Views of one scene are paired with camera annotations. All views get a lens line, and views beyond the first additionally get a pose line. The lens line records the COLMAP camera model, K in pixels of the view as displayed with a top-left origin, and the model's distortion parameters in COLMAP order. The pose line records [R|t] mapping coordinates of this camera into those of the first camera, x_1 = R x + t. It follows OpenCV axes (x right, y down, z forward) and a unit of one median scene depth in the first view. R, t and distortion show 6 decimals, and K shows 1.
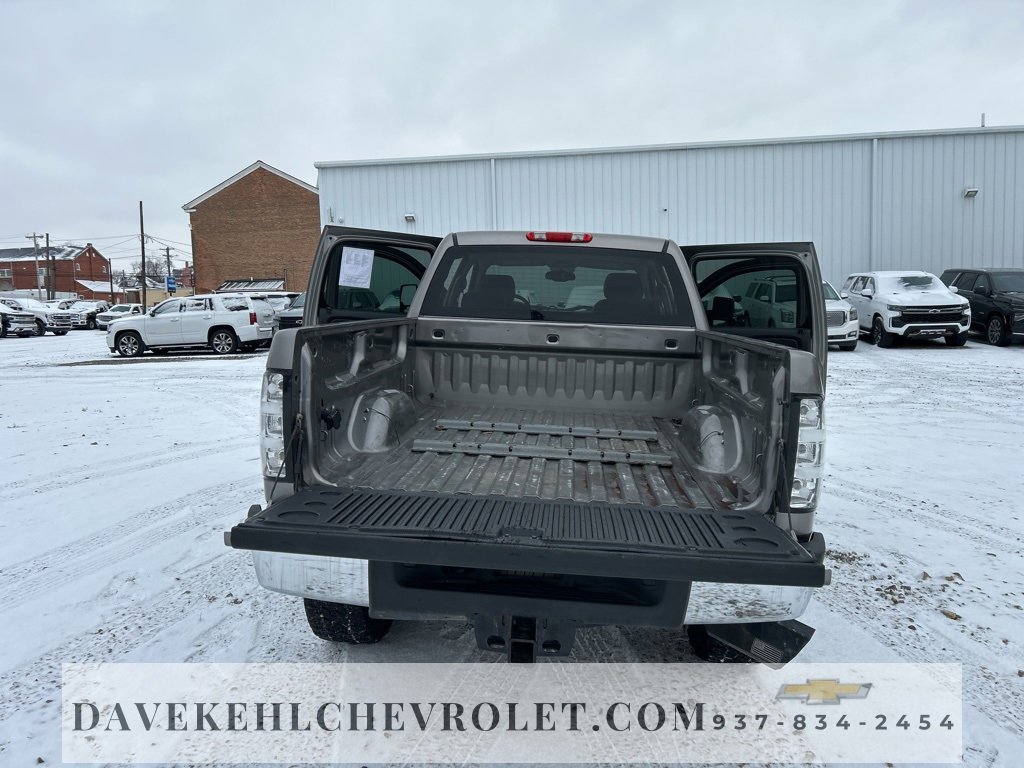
lens RADIAL K [[766.8, 0, 510.0], [0, 766.8, 368.1], [0, 0, 1]] dist [0.060064, -0.061833]
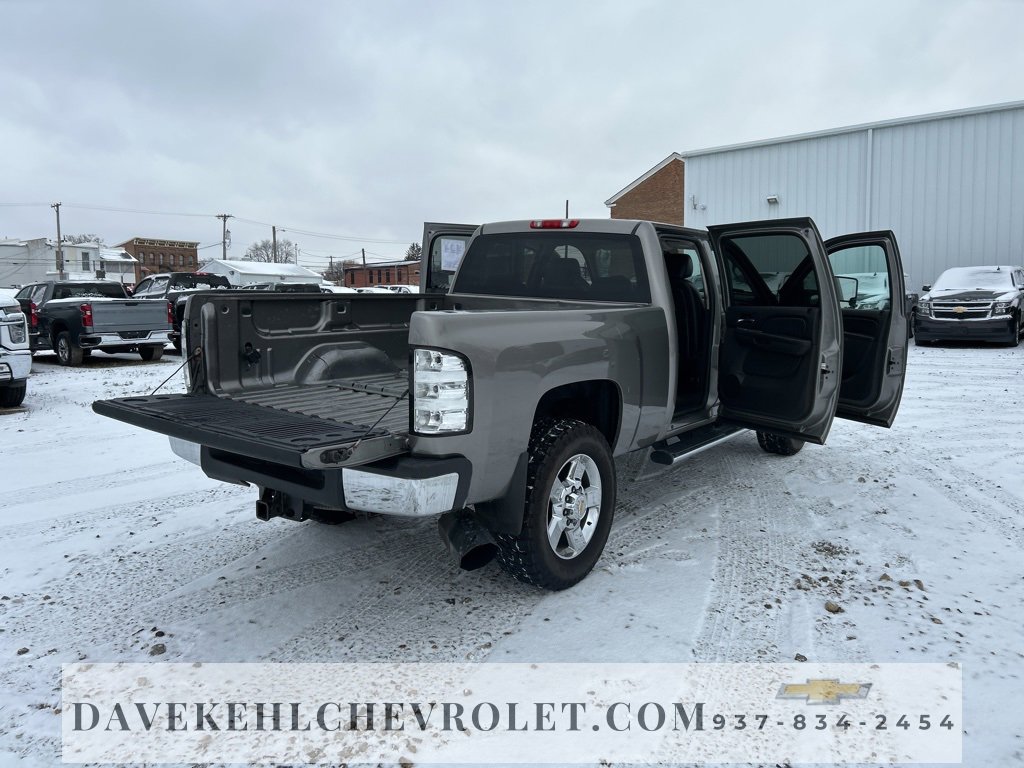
lens RADIAL K [[766.8, 0, 510.0], [0, 766.8, 368.1], [0, 0, 1]] dist [0.060064, -0.061833]
pose [[0.850875, 0.054504, -0.522534, 0.158836], [-0.046145, 0.998513, 0.029010, 0.003556], [0.523338, -0.000572, 0.852125, -0.003221]]
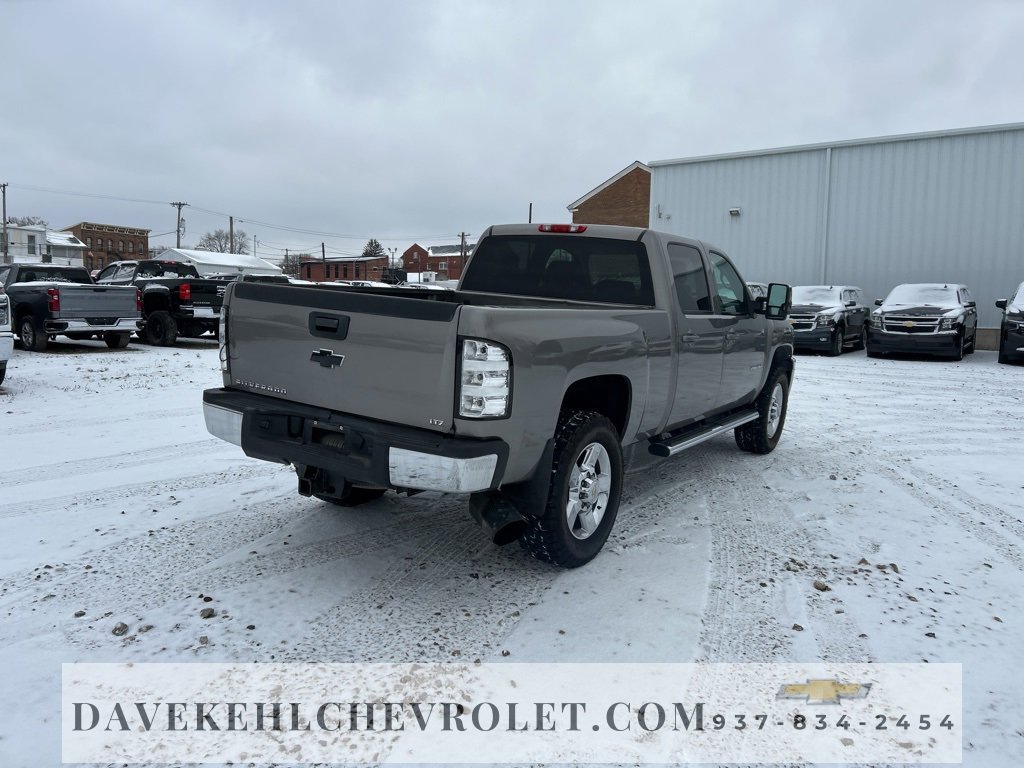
lens RADIAL K [[766.8, 0, 510.0], [0, 766.8, 368.1], [0, 0, 1]] dist [0.060064, -0.061833]
pose [[0.878657, 0.079705, -0.470754, 0.149216], [-0.077516, 0.996700, 0.024072, 0.006906], [0.471119, 0.015340, 0.881936, -0.028115]]
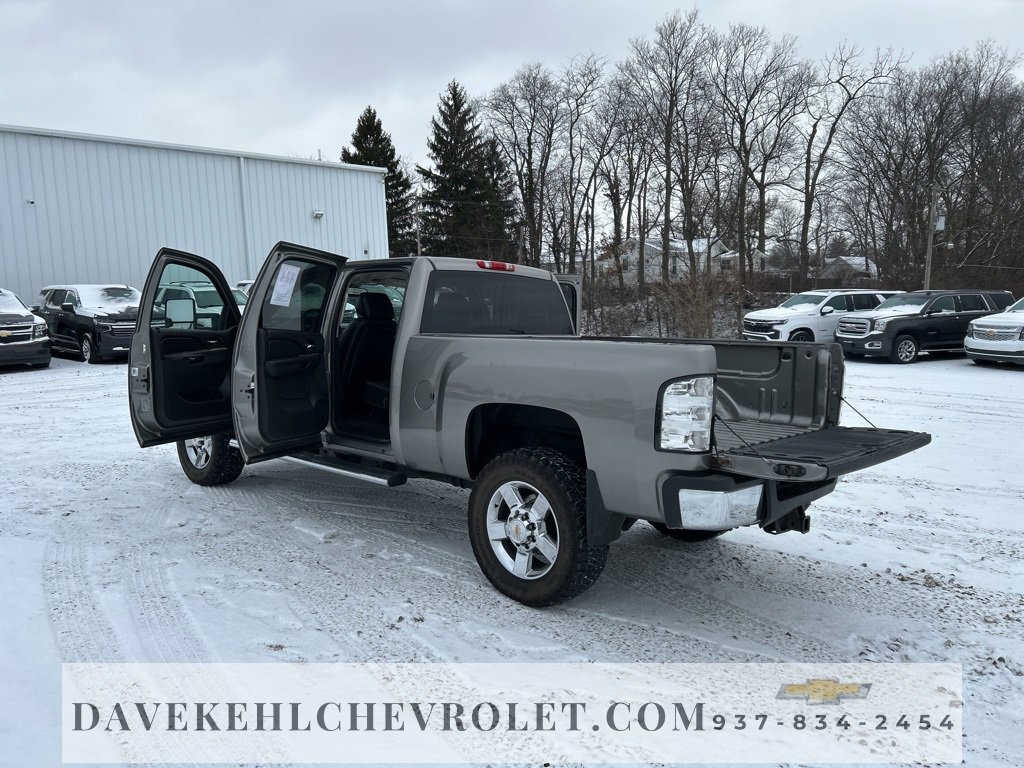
lens RADIAL K [[766.8, 0, 510.0], [0, 766.8, 368.1], [0, 0, 1]] dist [0.060064, -0.061833]
pose [[0.618801, -0.070826, 0.782348, -0.230530], [0.072893, 0.996807, 0.032585, -0.011763], [-0.782158, 0.036864, 0.621988, 0.056854]]
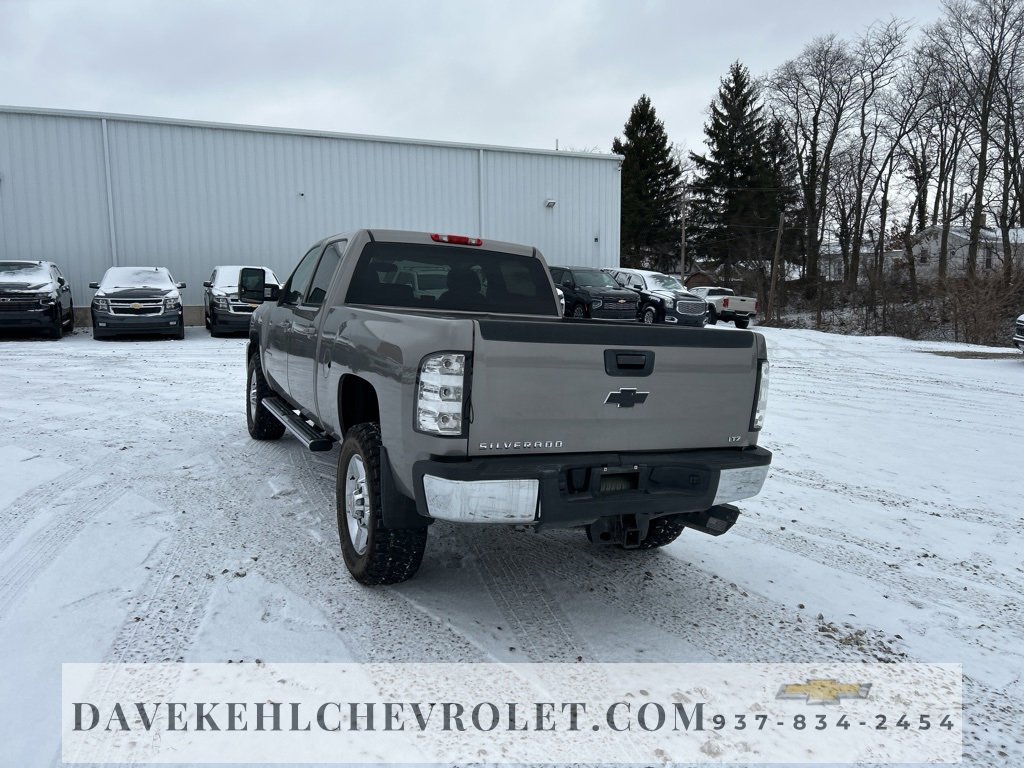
lens RADIAL K [[765.3, 0, 509.8], [0, 765.3, 365.4], [0, 0, 1]] dist [0.061623, -0.070722]
pose [[0.859393, -0.028494, 0.510522, -0.123882], [0.018420, 0.999523, 0.024779, -0.000579], [-0.510984, -0.011891, 0.859508, -0.019522]]
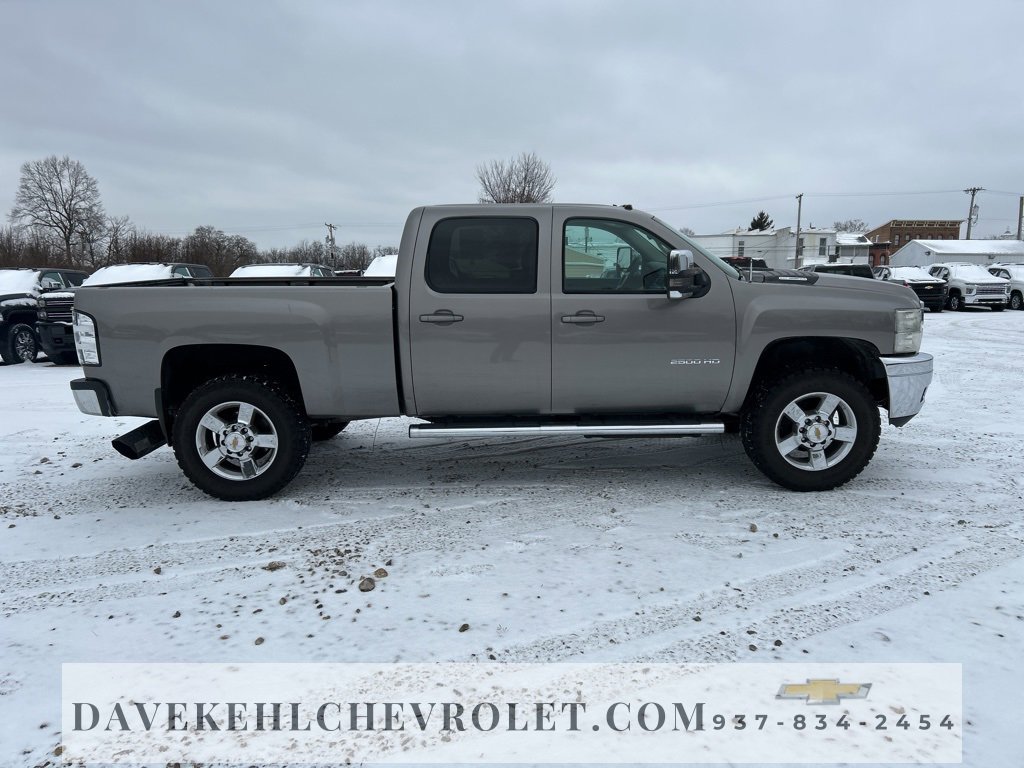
lens RADIAL K [[764.5, 0, 506.5], [0, 764.5, 396.0], [0, 0, 1]] dist [0.062969, -0.069704]
pose [[0.077465, 0.154585, -0.984938, 0.351971], [-0.078654, 0.985775, 0.148530, -0.018924], [0.993888, 0.065963, 0.088522, 0.268681]]
